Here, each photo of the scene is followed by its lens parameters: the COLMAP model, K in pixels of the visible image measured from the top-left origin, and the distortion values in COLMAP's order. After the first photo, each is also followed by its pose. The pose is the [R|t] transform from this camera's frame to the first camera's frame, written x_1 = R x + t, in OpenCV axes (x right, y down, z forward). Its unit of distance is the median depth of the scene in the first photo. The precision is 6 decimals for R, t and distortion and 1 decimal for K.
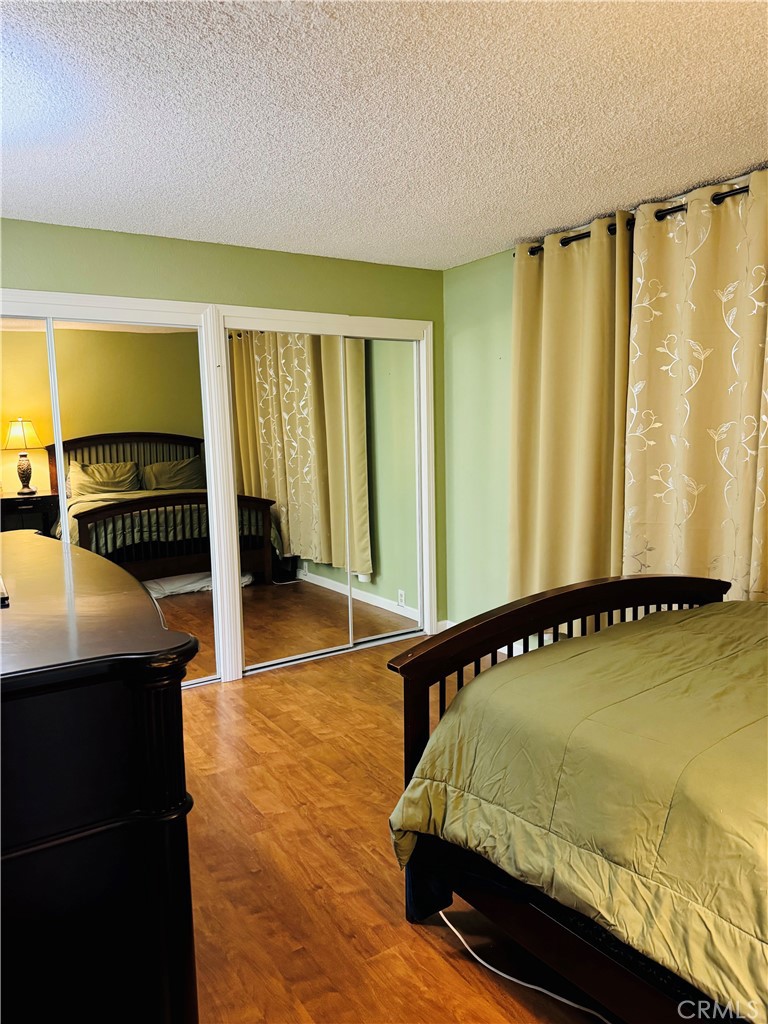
lens RADIAL K [[729.2, 0, 384.0], [0, 729.2, 512.0], [0, 0, 1]] dist [0.132567, -0.232254]
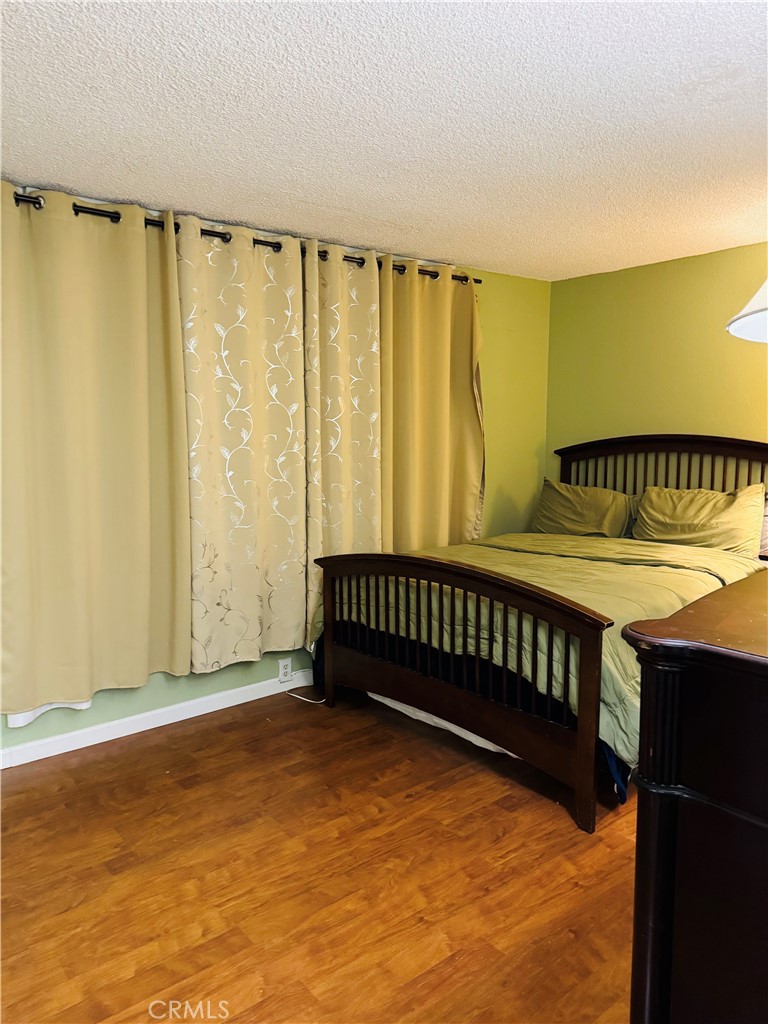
lens RADIAL K [[733.7, 0, 384.0], [0, 733.7, 512.0], [0, 0, 1]] dist [0.001953, 0.000887]
pose [[-0.108367, -0.084409, 0.990521, -0.734609], [0.140054, 0.985155, 0.099274, -0.085914], [-0.984196, 0.149484, -0.094936, 0.946929]]
